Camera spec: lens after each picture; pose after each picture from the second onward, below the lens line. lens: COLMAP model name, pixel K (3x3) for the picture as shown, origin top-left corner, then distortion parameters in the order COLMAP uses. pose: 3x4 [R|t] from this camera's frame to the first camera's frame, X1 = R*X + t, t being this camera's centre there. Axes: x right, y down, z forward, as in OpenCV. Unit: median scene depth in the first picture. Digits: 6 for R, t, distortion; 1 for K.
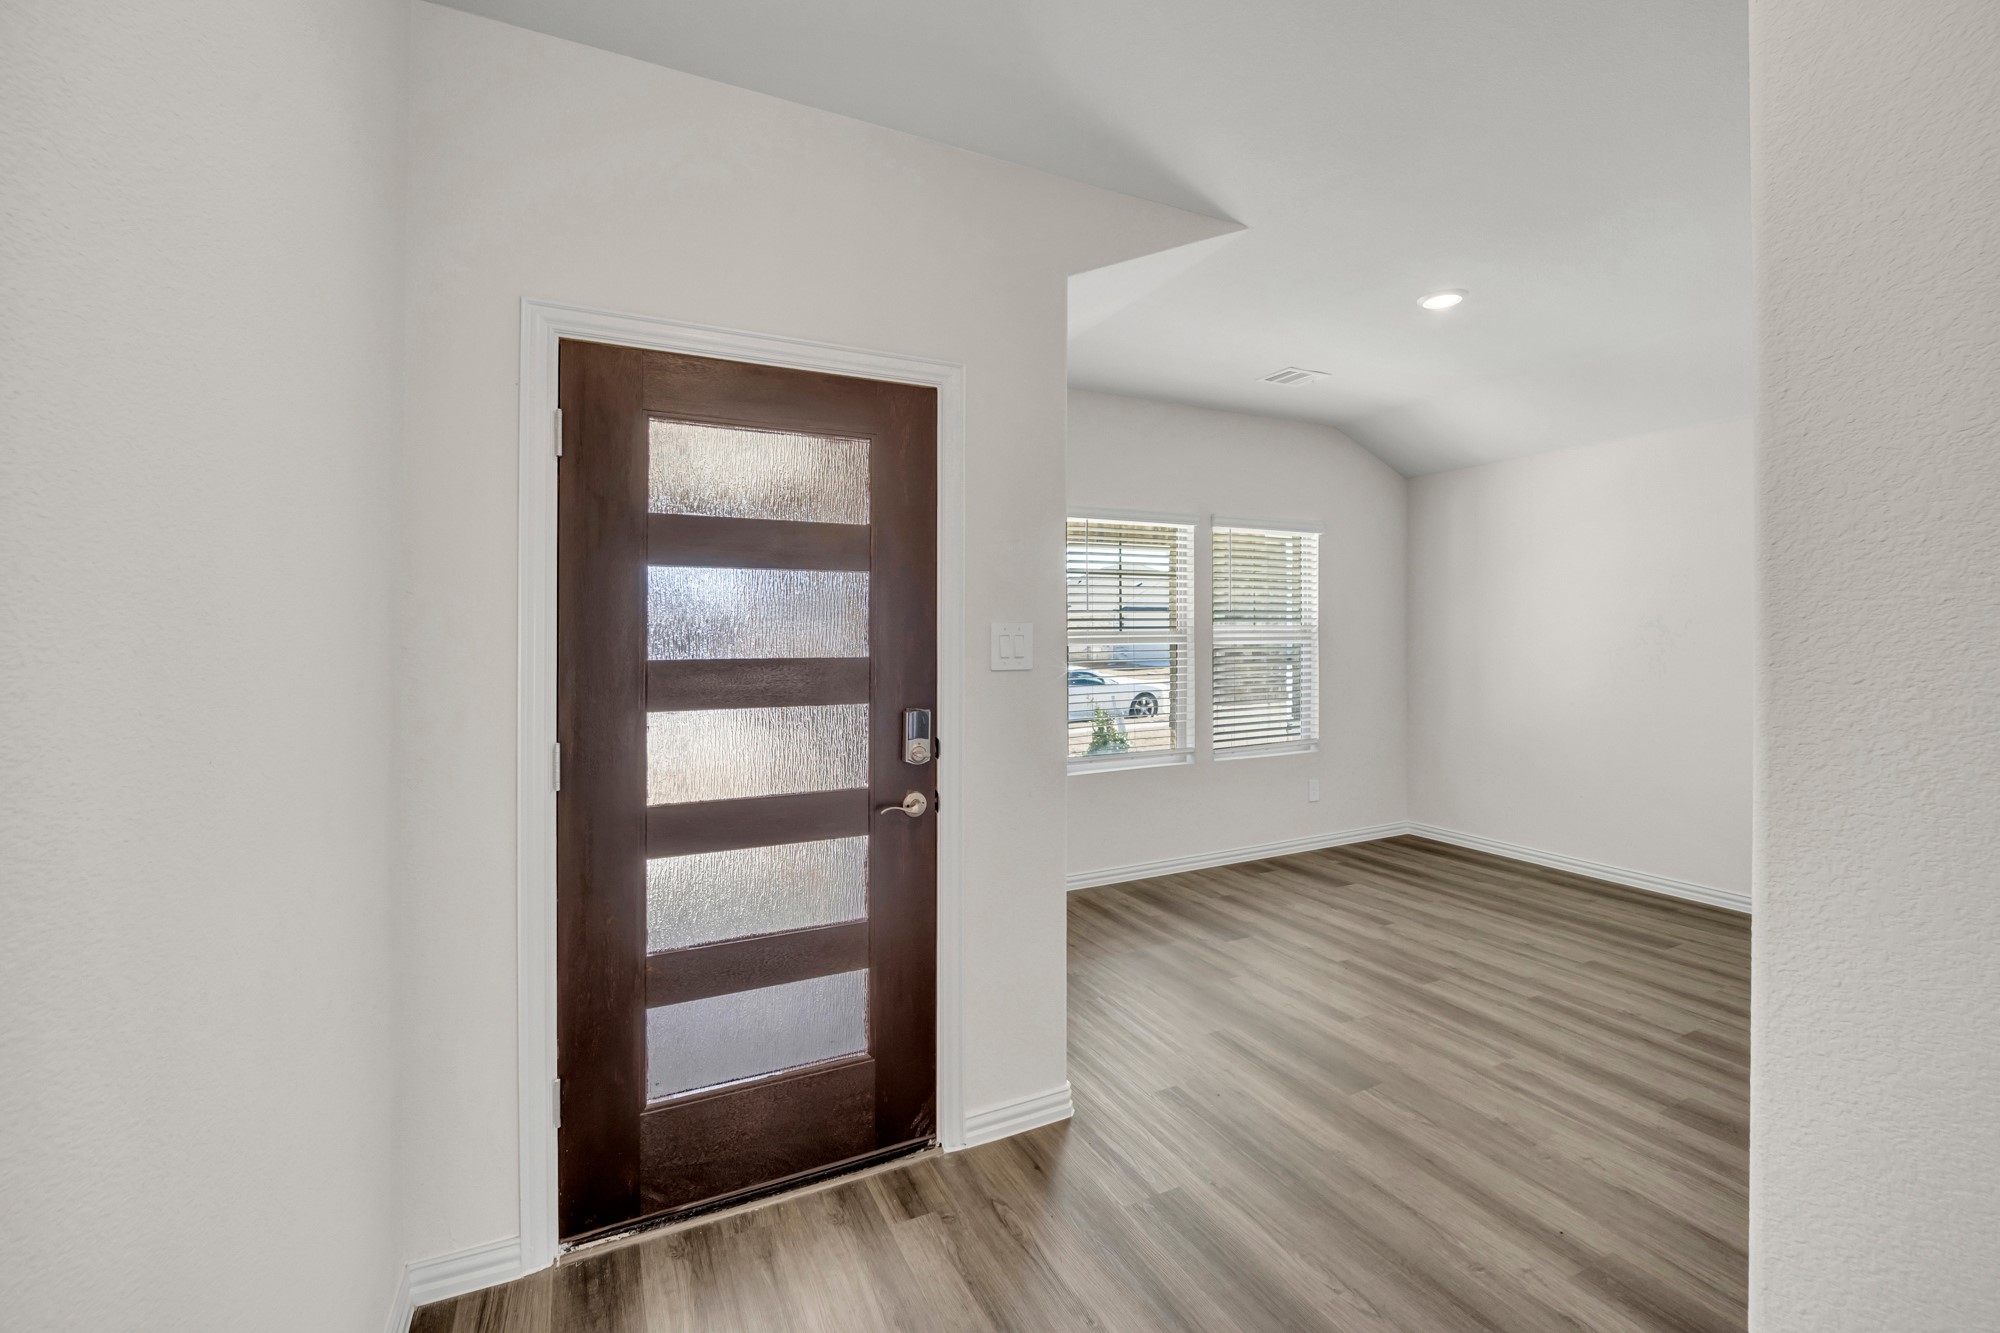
lens RADIAL K [[849.6, 0, 1001.9], [0, 849.6, 631.7], [0, 0, 1]] dist [-0.012843, -0.000295]
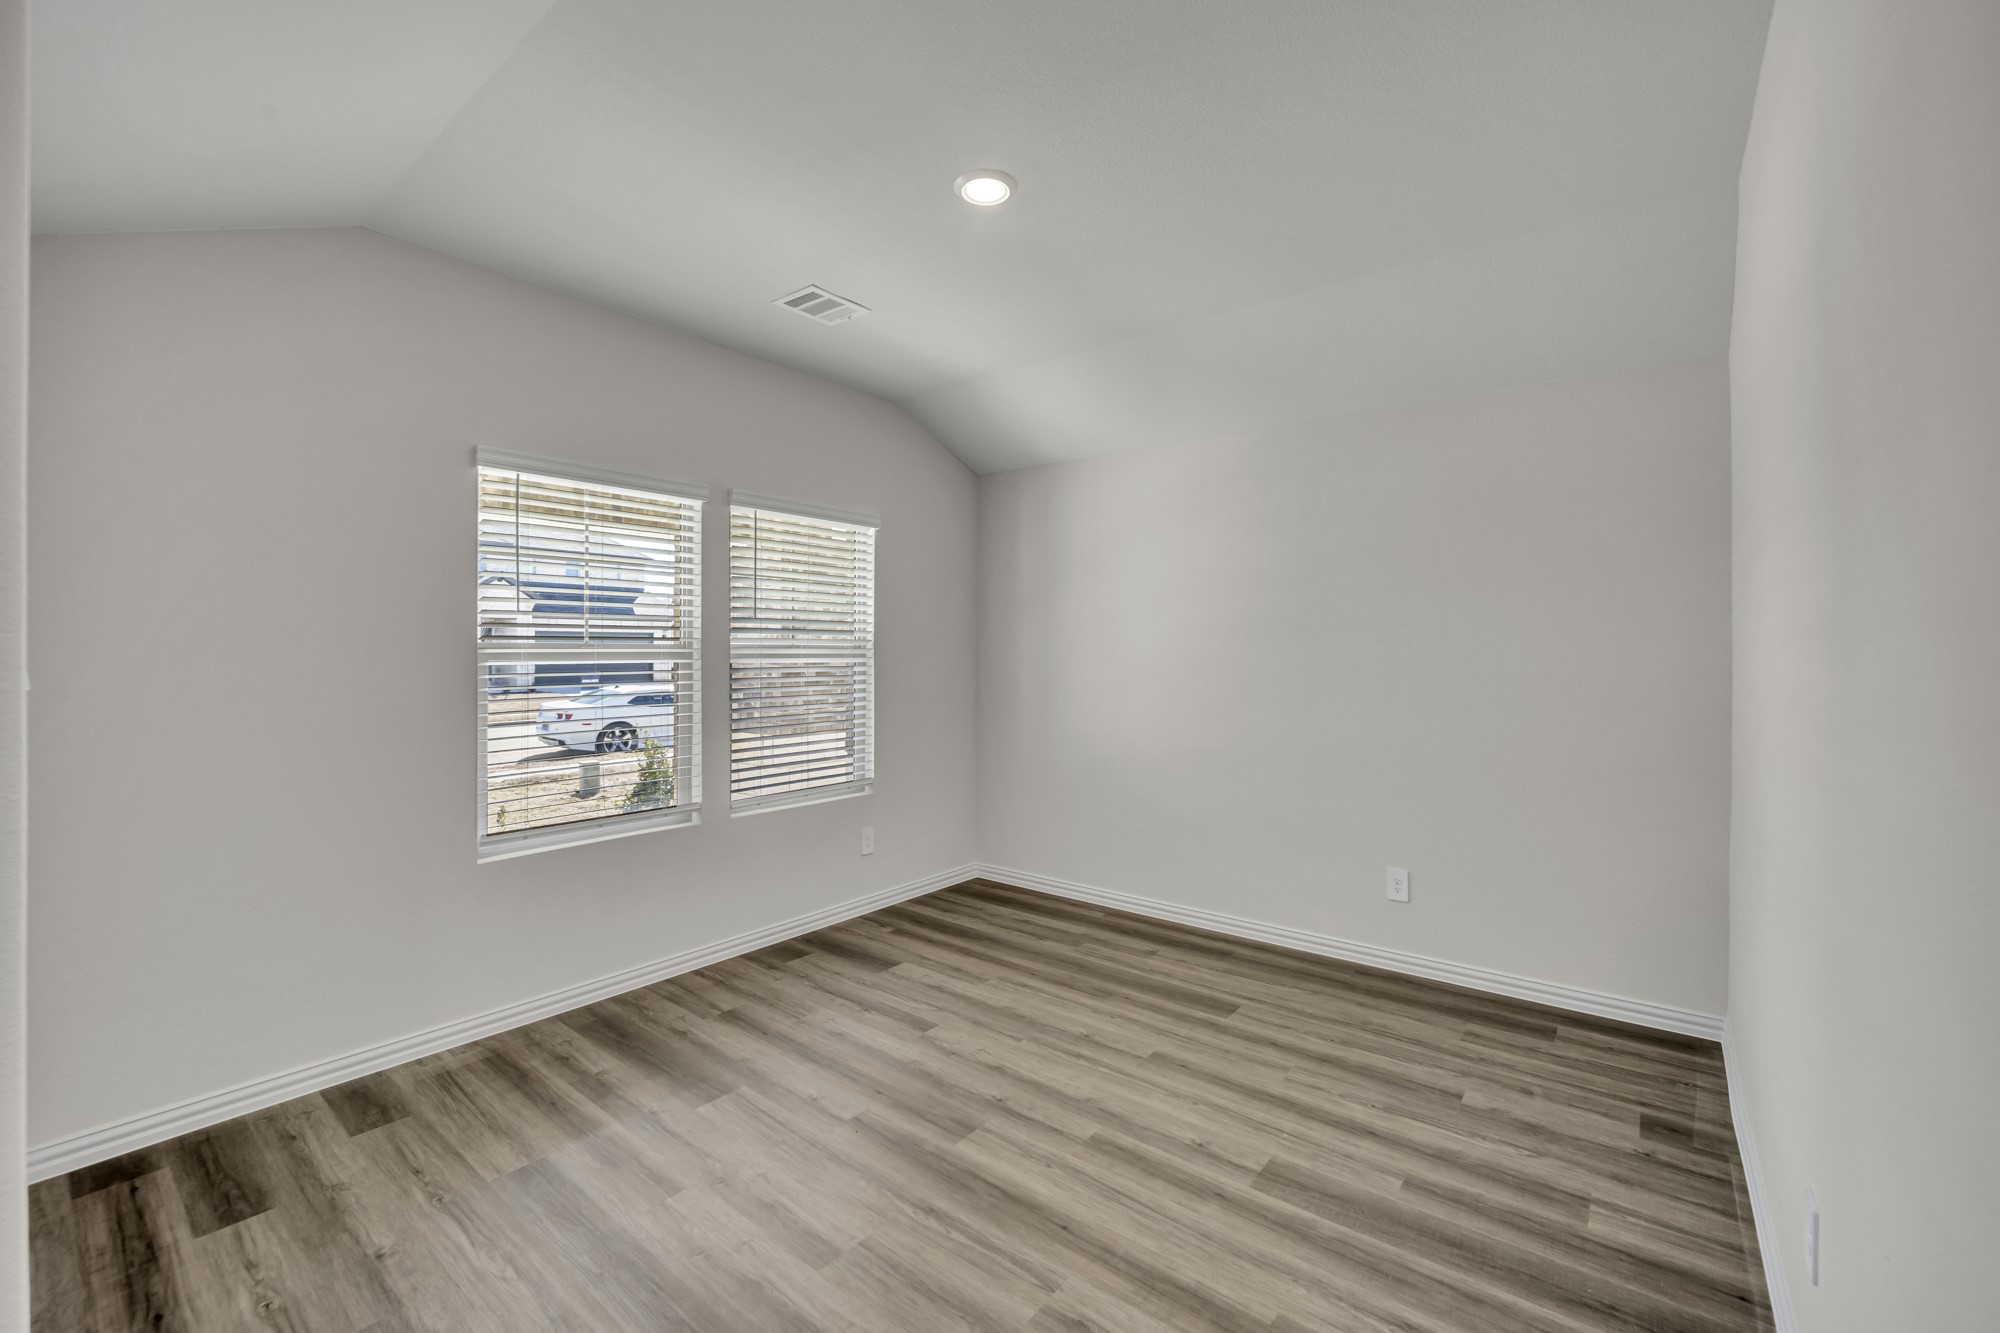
lens RADIAL K [[821.6, 0, 996.5], [0, 821.6, 651.5], [0, 0, 1]] dist [-0.018811, 0.000039]
pose [[0.910279, 0.006984, 0.413936, 0.182766], [-0.006416, 0.999976, -0.002762, 0.006262], [-0.413945, -0.000142, 0.910302, 0.272258]]
